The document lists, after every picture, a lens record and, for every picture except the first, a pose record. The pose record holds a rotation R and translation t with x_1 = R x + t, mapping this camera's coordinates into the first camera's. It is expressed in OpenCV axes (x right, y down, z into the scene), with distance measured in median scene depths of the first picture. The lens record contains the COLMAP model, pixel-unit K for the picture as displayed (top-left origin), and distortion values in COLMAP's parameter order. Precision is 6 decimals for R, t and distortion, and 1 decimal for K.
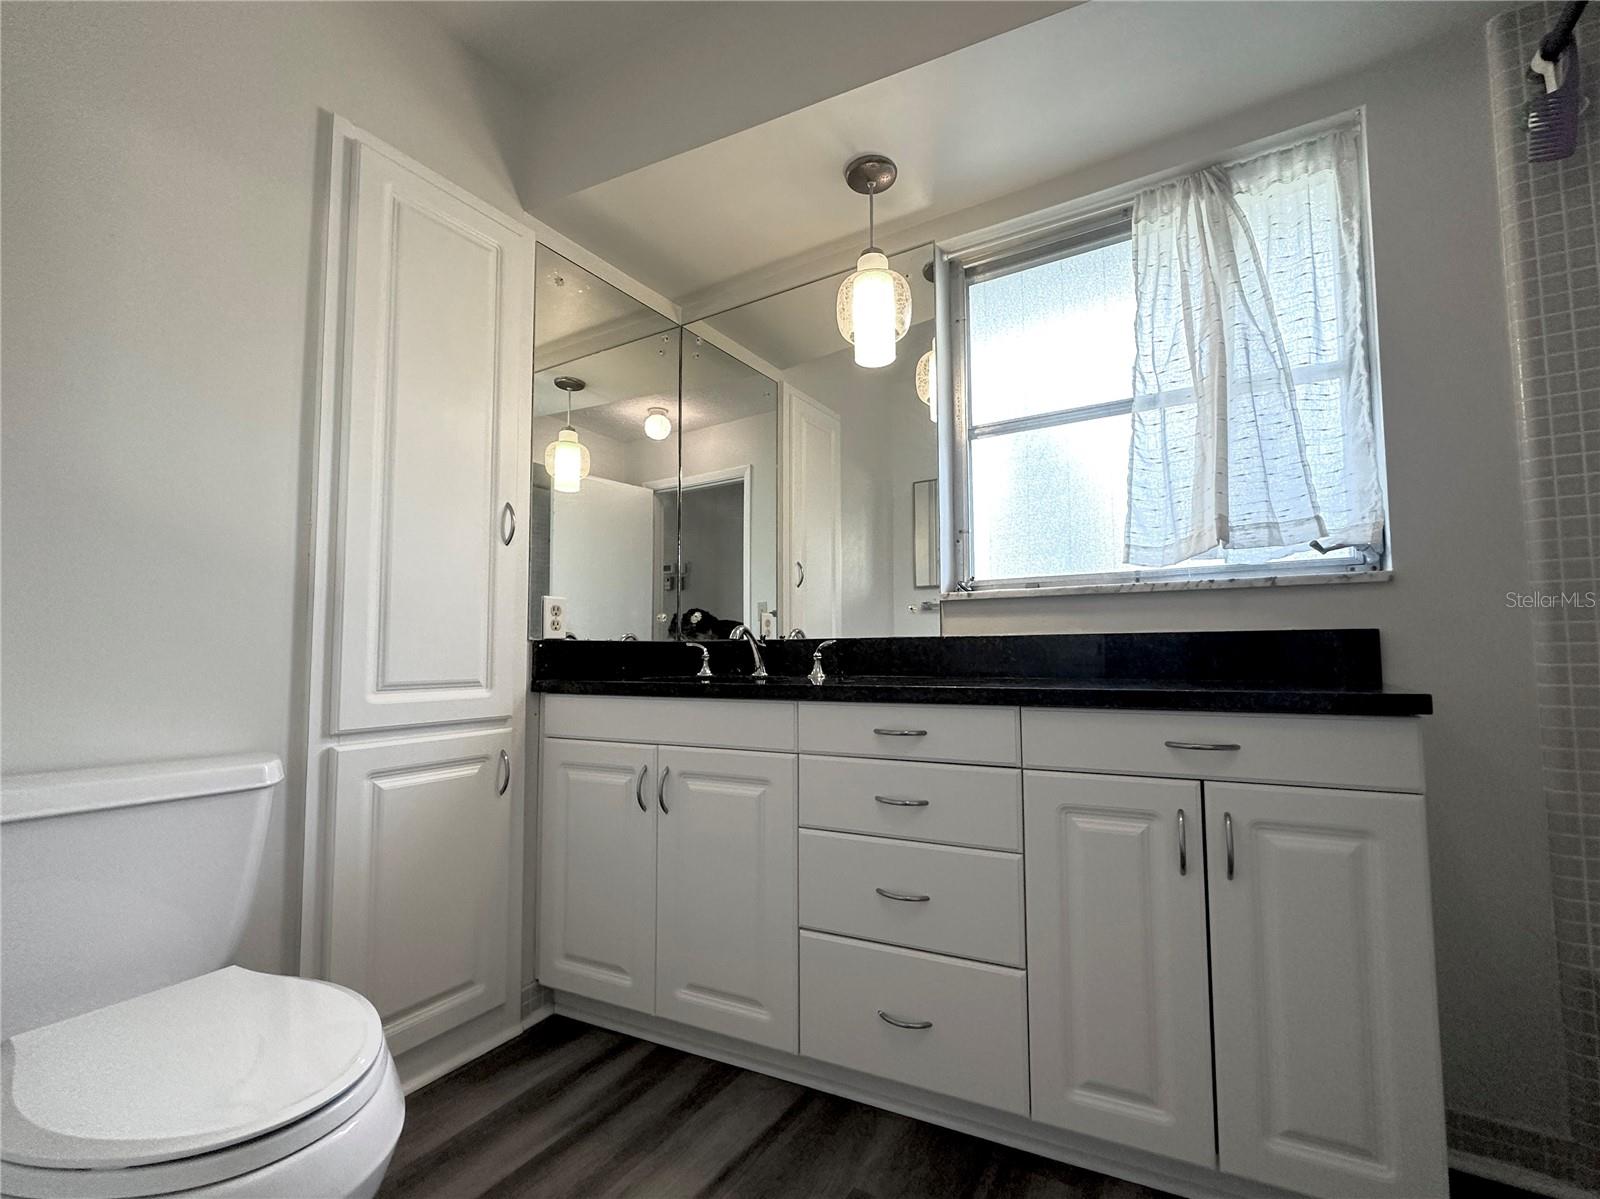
lens RADIAL K [[698.0, 0, 809.4], [0, 698.0, 606.2], [0, 0, 1]] dist [0.000726, -0.000296]
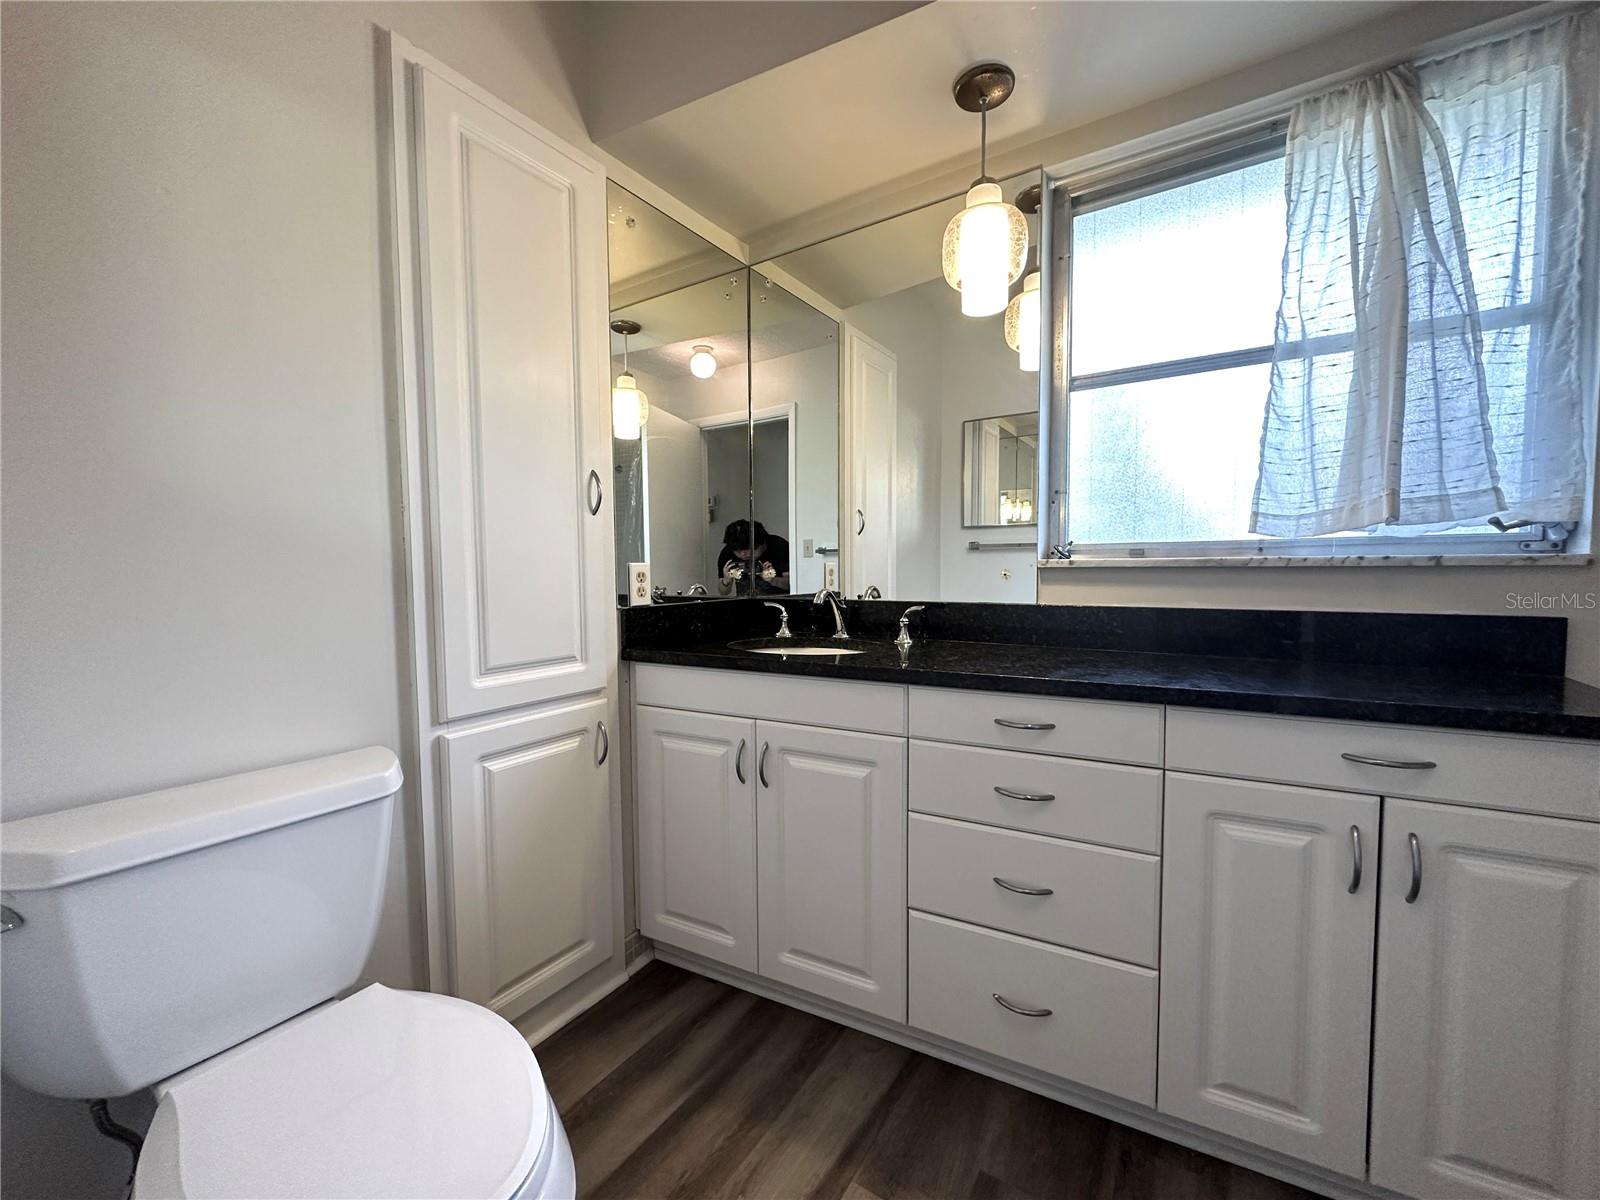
lens RADIAL K [[641.8, 0, 799.2], [0, 641.8, 600.6], [0, 0, 1]] dist [-0.001373, 0.000209]
pose [[0.999302, -0.000691, -0.037343, -0.123776], [0.005121, 0.992922, 0.118661, -0.078810], [0.036997, -0.118769, 0.992232, 0.120744]]
